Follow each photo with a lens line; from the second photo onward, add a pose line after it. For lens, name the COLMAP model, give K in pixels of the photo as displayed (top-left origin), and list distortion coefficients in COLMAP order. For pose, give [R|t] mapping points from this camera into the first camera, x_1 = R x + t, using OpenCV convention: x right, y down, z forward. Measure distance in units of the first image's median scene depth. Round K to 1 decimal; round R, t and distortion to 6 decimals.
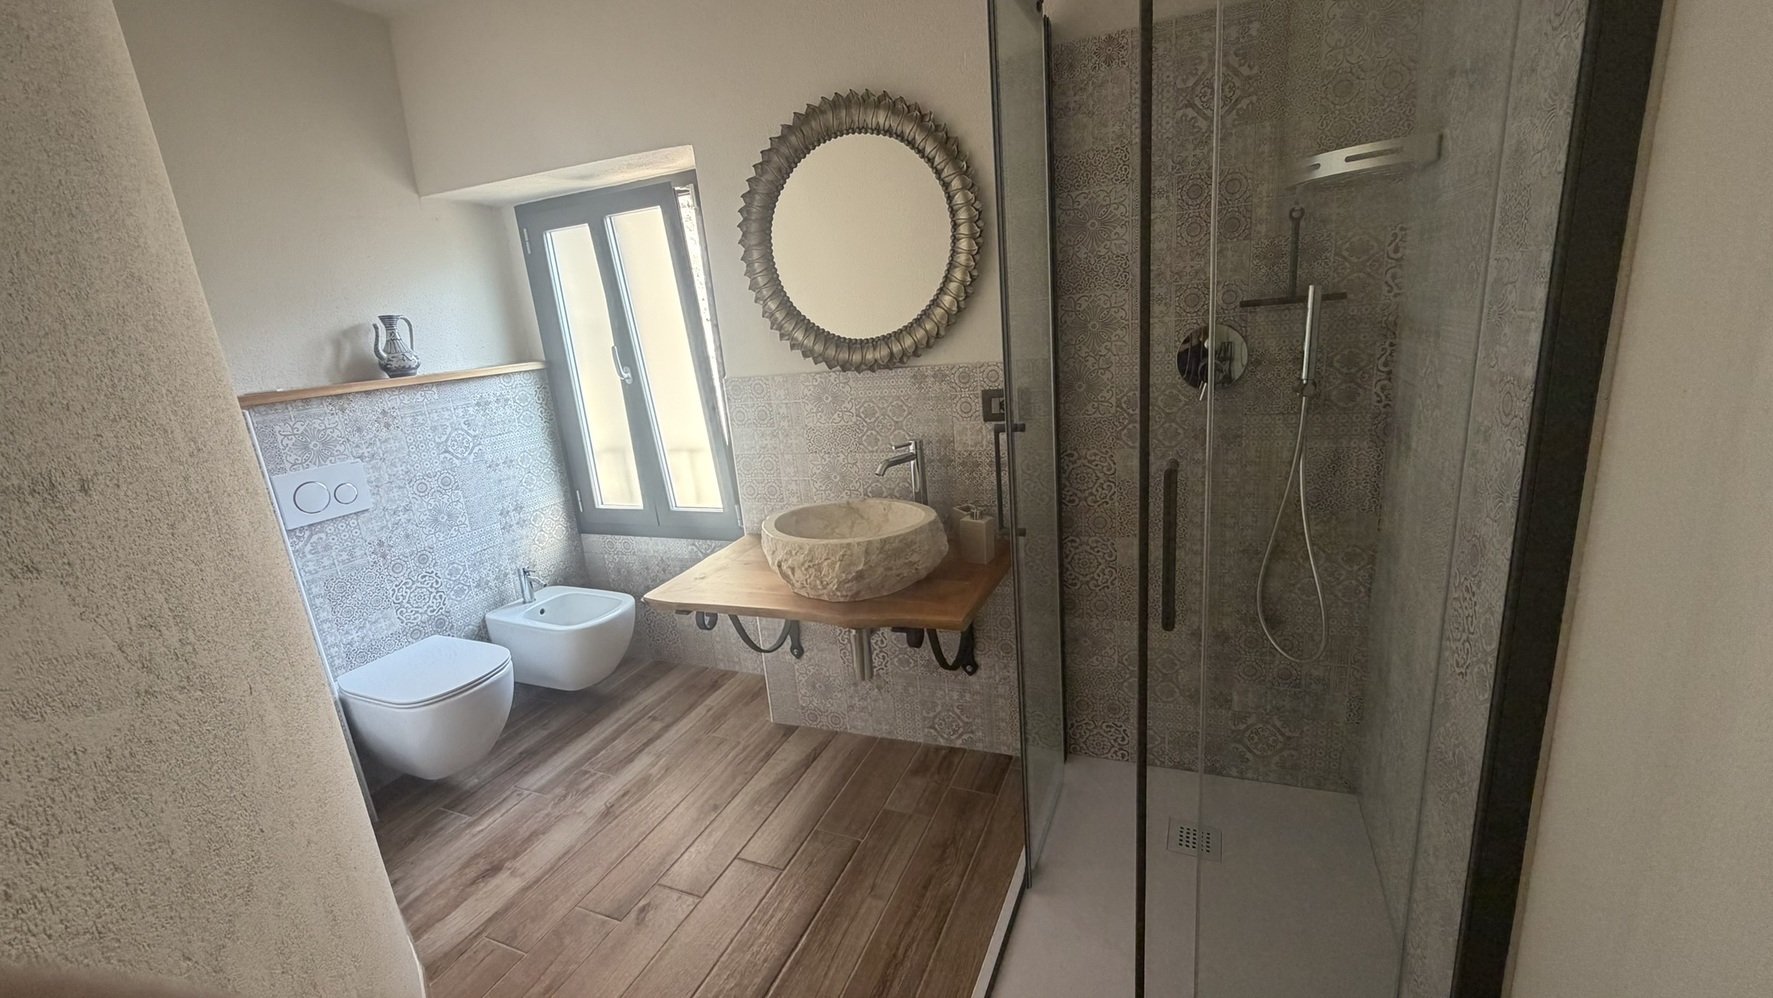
lens RADIAL K [[711.7, 0, 887.8], [0, 711.7, 499.2], [0, 0, 1]] dist [-0.001727, 0.001273]
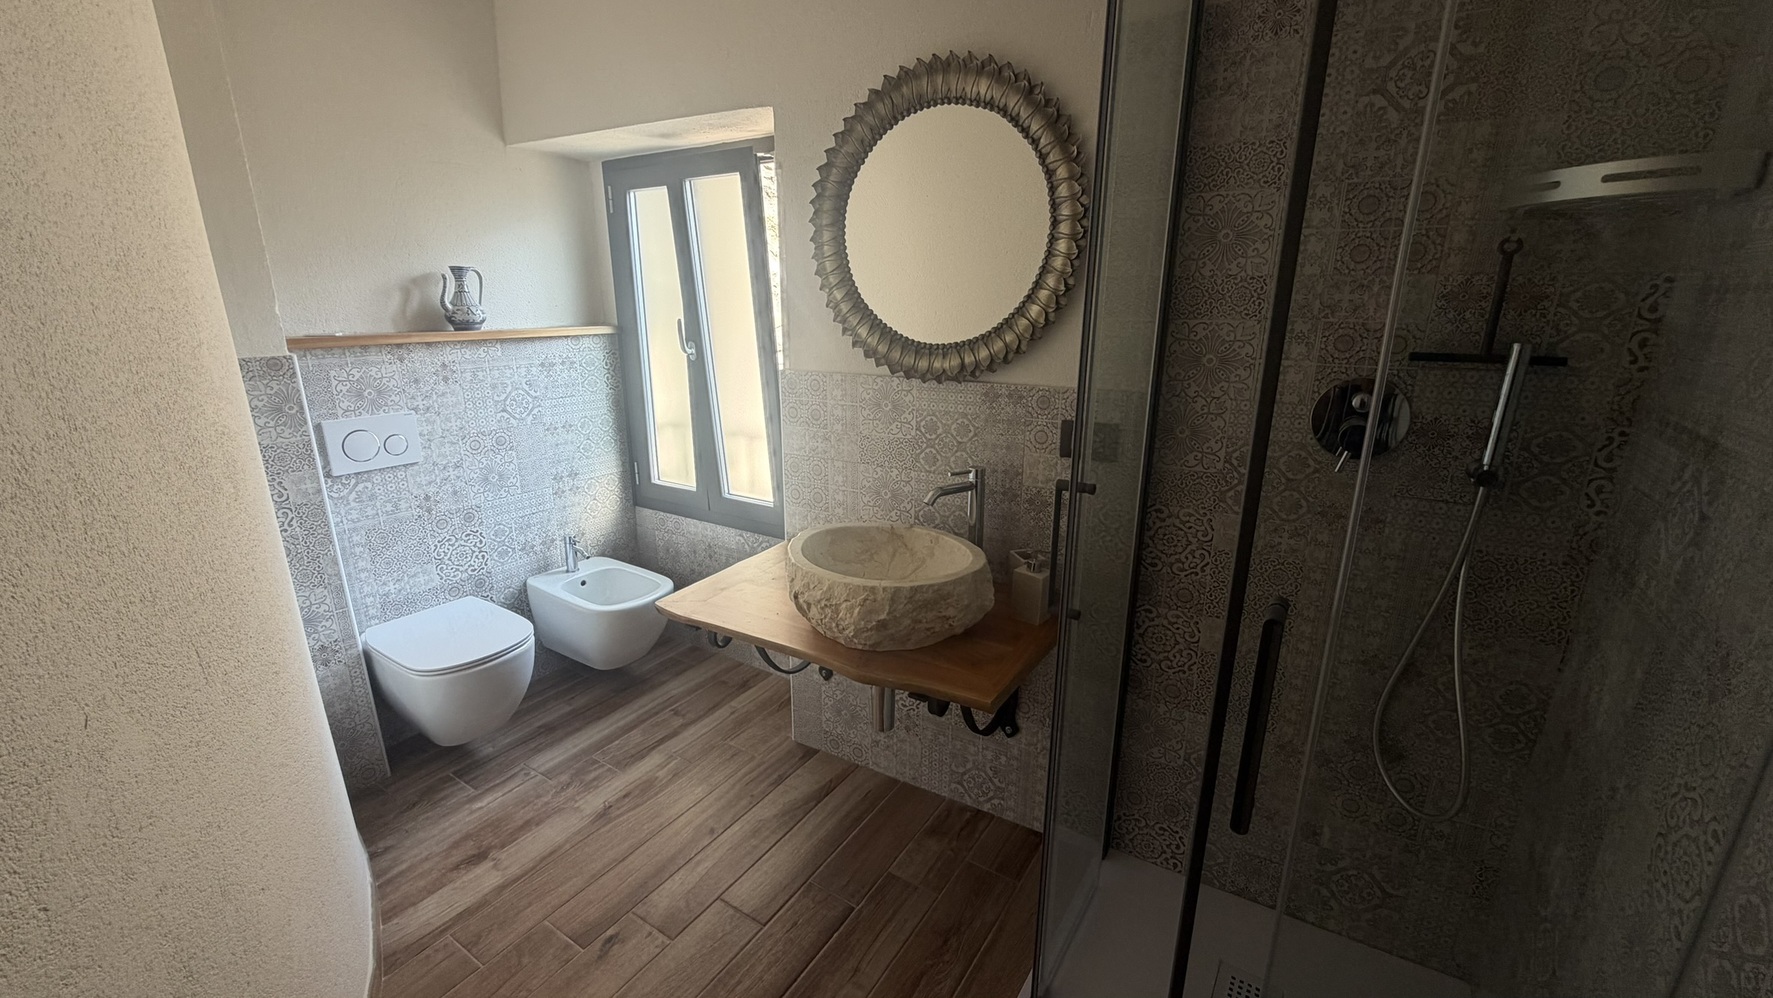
lens RADIAL K [[711.7, 0, 886.5], [0, 711.7, 498.7], [0, 0, 1]] dist [-0.001727, 0.001273]
pose [[0.982449, 0.131568, -0.132228, 0.049905], [-0.127600, 0.991094, 0.038081, -0.064644], [0.136060, -0.020540, 0.990488, 0.128922]]
